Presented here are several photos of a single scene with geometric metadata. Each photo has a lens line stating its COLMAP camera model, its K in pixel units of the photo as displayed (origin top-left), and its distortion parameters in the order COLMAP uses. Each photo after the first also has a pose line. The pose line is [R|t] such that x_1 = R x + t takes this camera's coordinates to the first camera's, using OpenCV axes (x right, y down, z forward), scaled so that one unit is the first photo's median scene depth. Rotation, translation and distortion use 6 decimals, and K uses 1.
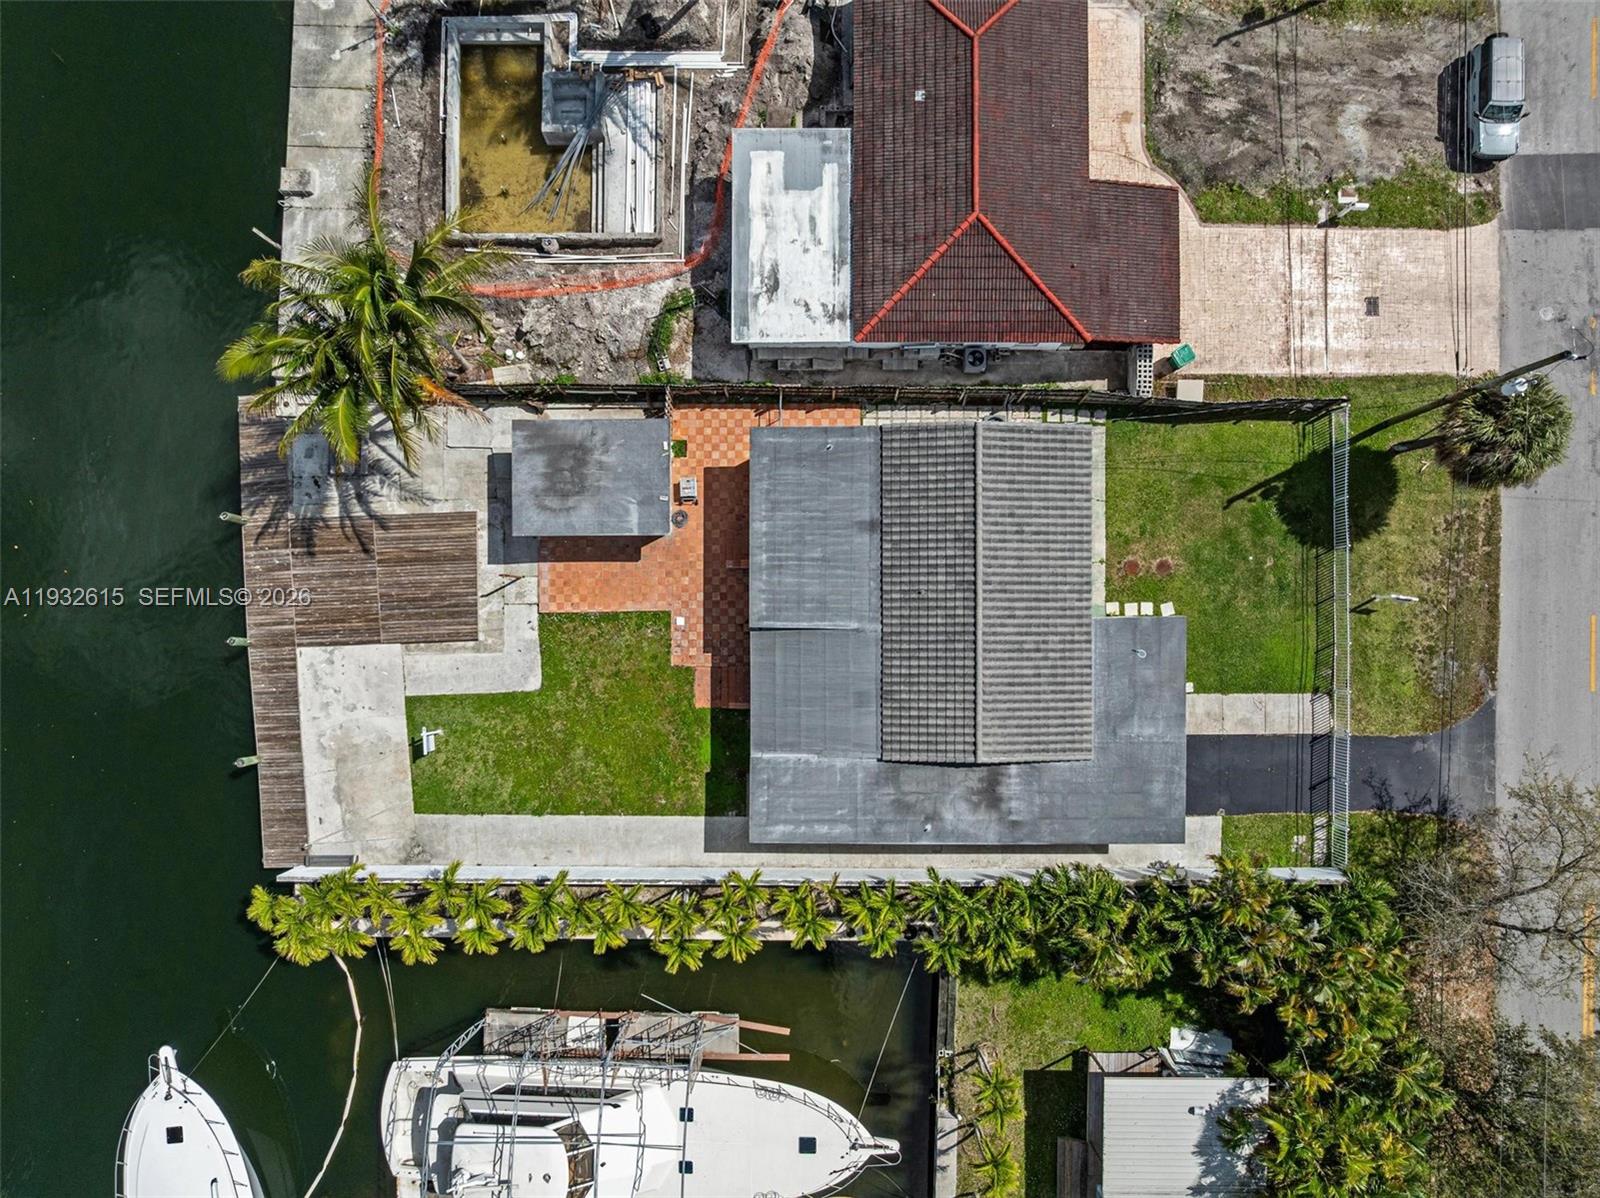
lens RADIAL K [[1124.5, 0, 800.0], [0, 1124.5, 599.0], [0, 0, 1]] dist [-0.037007, 0.005760]
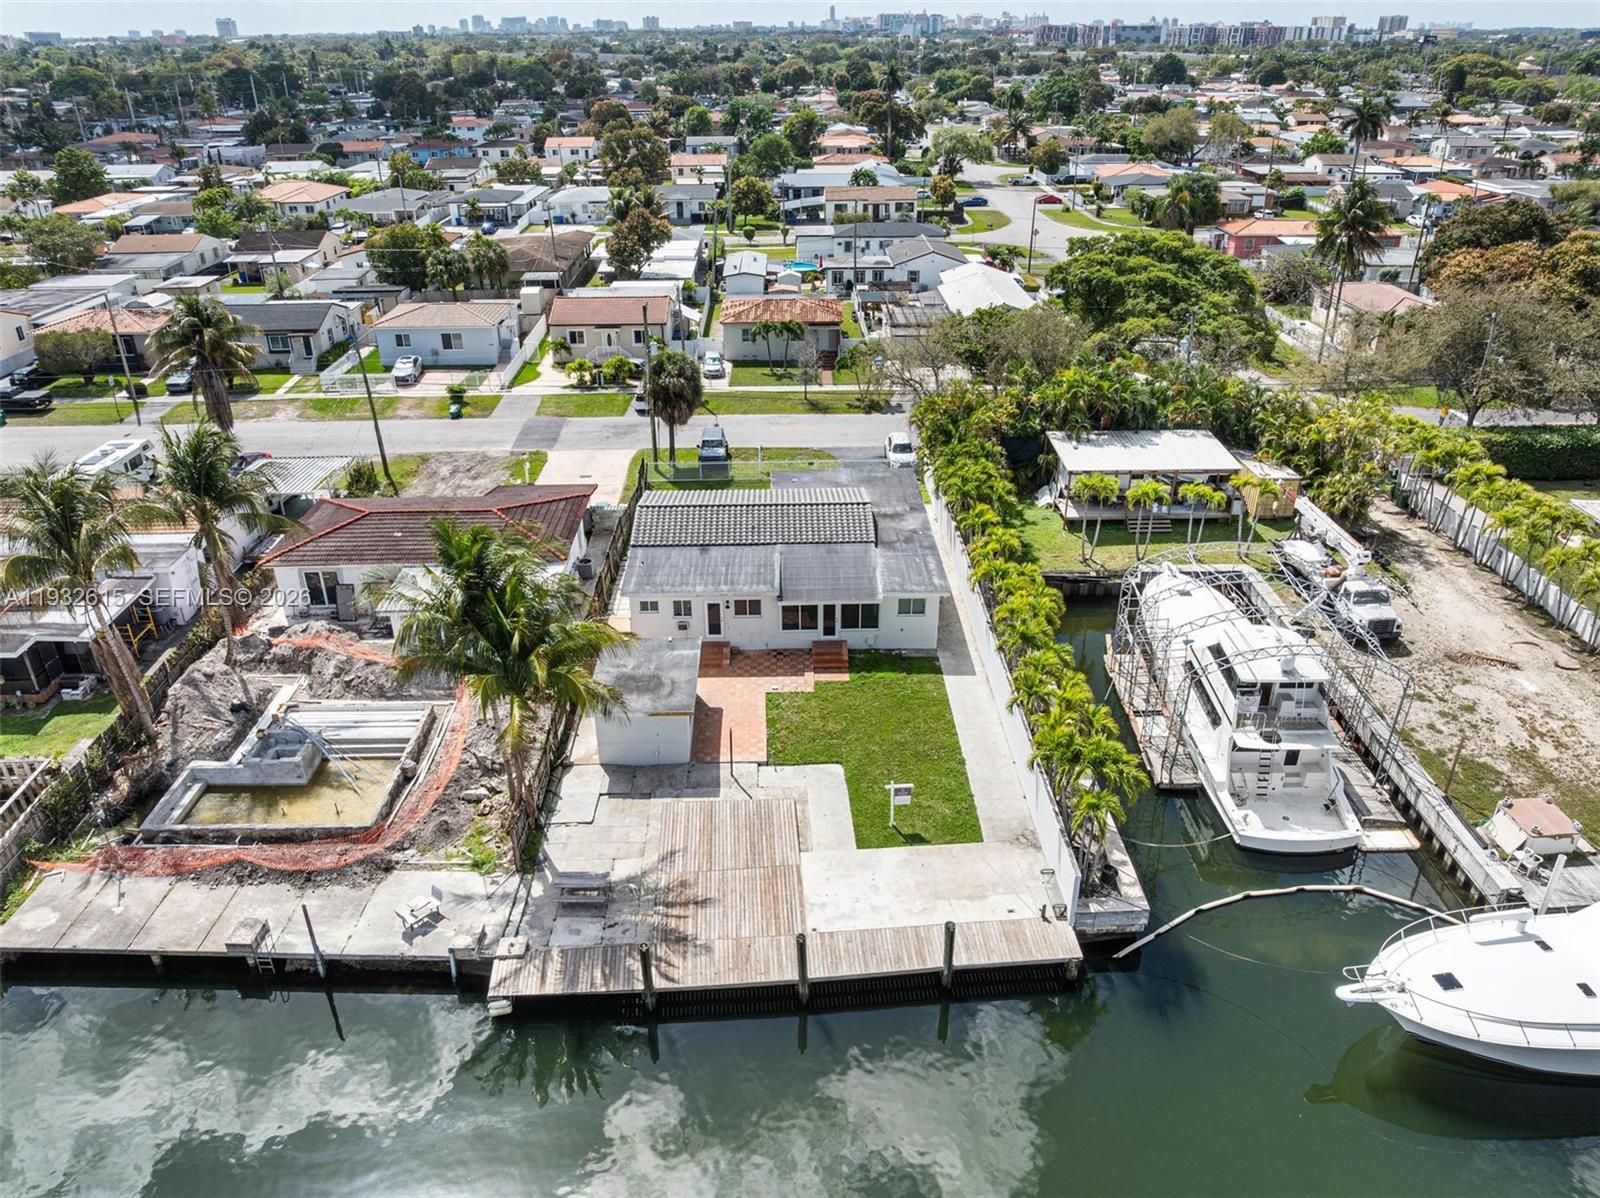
lens RADIAL K [[1124.5, 0, 800.0], [0, 1124.5, 599.0], [0, 0, 1]] dist [-0.037007, 0.005760]
pose [[-0.023559, -0.467395, 0.883735, -1.071054], [0.999552, -0.027358, 0.012177, 0.033676], [0.018486, 0.883625, 0.467830, 0.384048]]
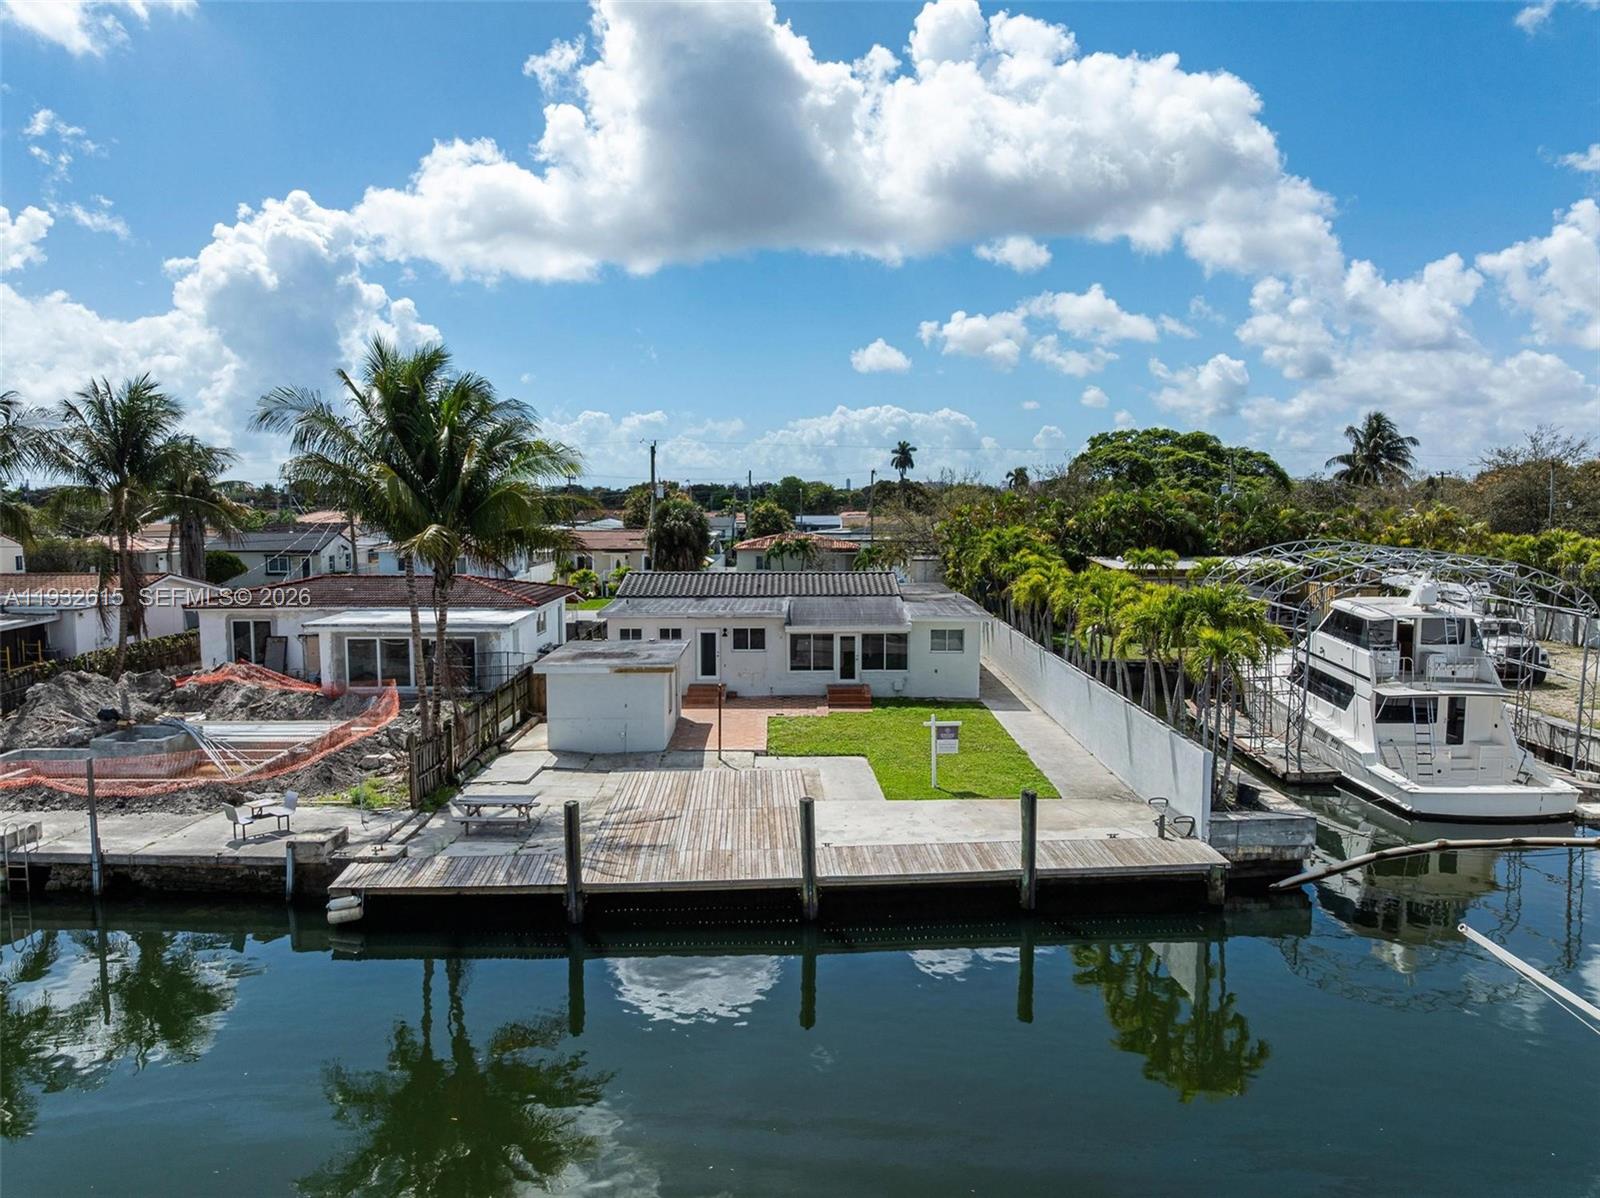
lens RADIAL K [[1124.5, 0, 800.0], [0, 1124.5, 599.0], [0, 0, 1]] dist [-0.037007, 0.005760]
pose [[-0.006486, -0.099601, 0.995006, -1.002371], [0.999881, -0.014546, 0.005062, 0.032953], [0.013969, 0.994921, 0.099683, 0.812631]]
